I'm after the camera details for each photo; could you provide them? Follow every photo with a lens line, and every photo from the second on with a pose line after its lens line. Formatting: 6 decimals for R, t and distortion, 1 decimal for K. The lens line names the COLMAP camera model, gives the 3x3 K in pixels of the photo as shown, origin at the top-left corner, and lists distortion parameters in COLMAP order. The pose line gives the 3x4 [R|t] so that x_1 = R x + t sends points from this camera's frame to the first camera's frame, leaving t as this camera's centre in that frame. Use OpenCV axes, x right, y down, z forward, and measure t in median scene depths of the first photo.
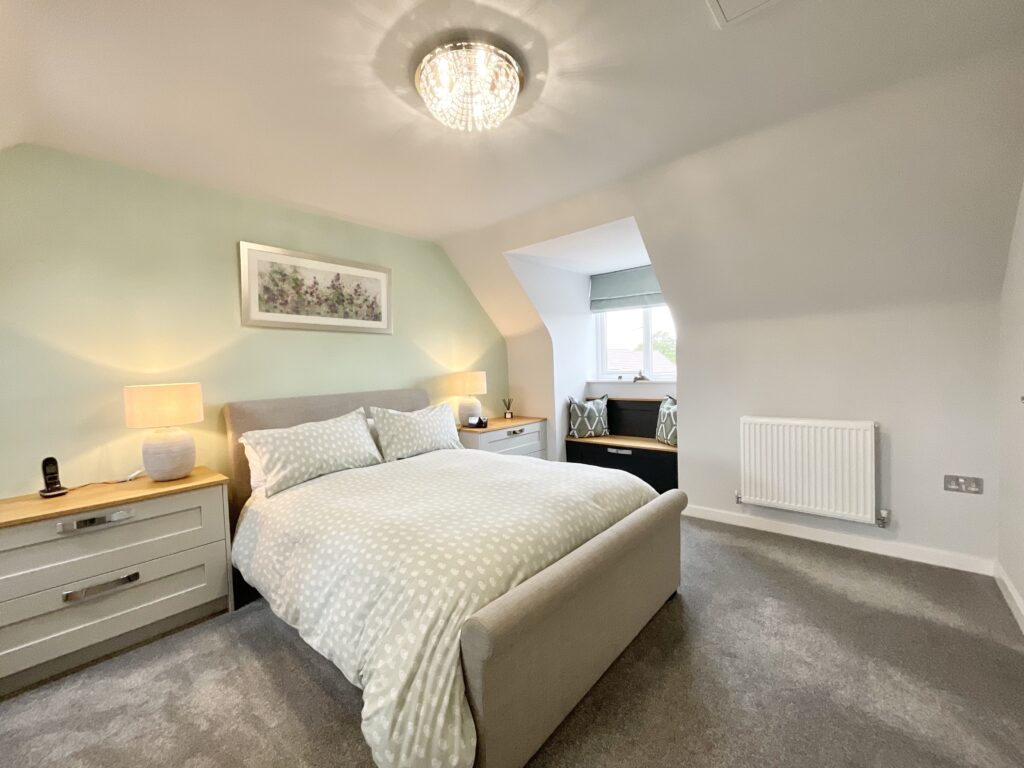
lens RADIAL K [[418.0, 0, 510.9], [0, 418.0, 382.4], [0, 0, 1]] dist [-0.000207, 0.000198]
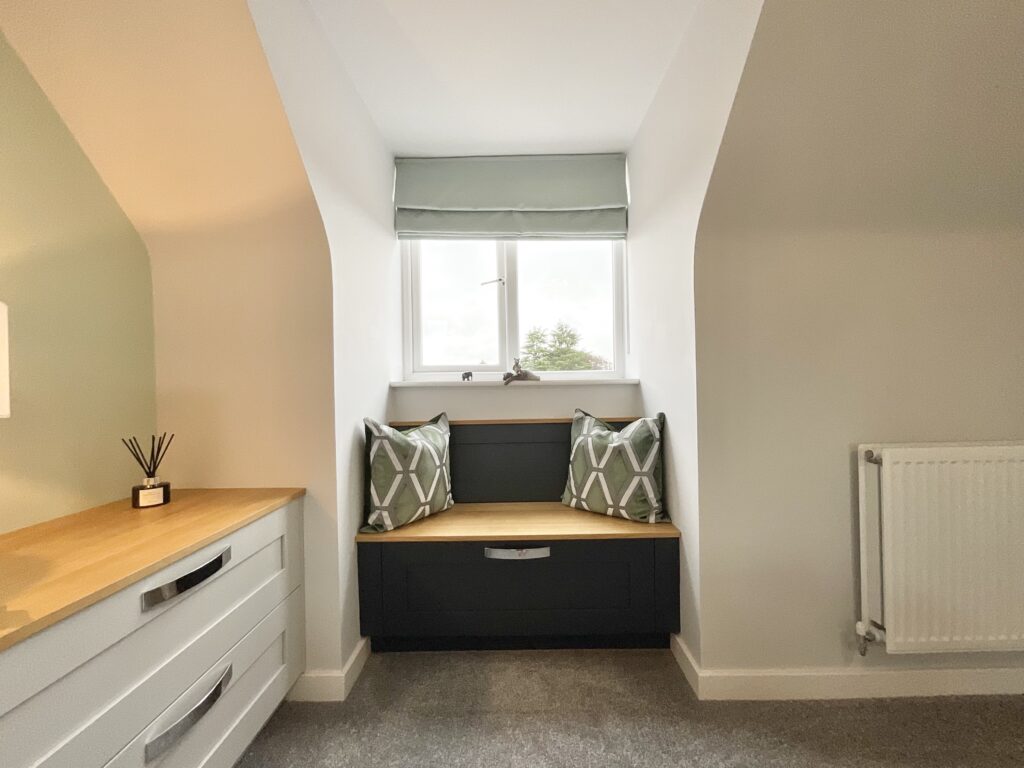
lens RADIAL K [[418.0, 0, 510.9], [0, 418.0, 382.4], [0, 0, 1]] dist [-0.000207, 0.000198]
pose [[0.761238, 0.022784, 0.648072, -0.005583], [0.014629, 0.998525, -0.052288, 0.021593], [-0.648307, 0.049285, 0.759782, 0.635827]]
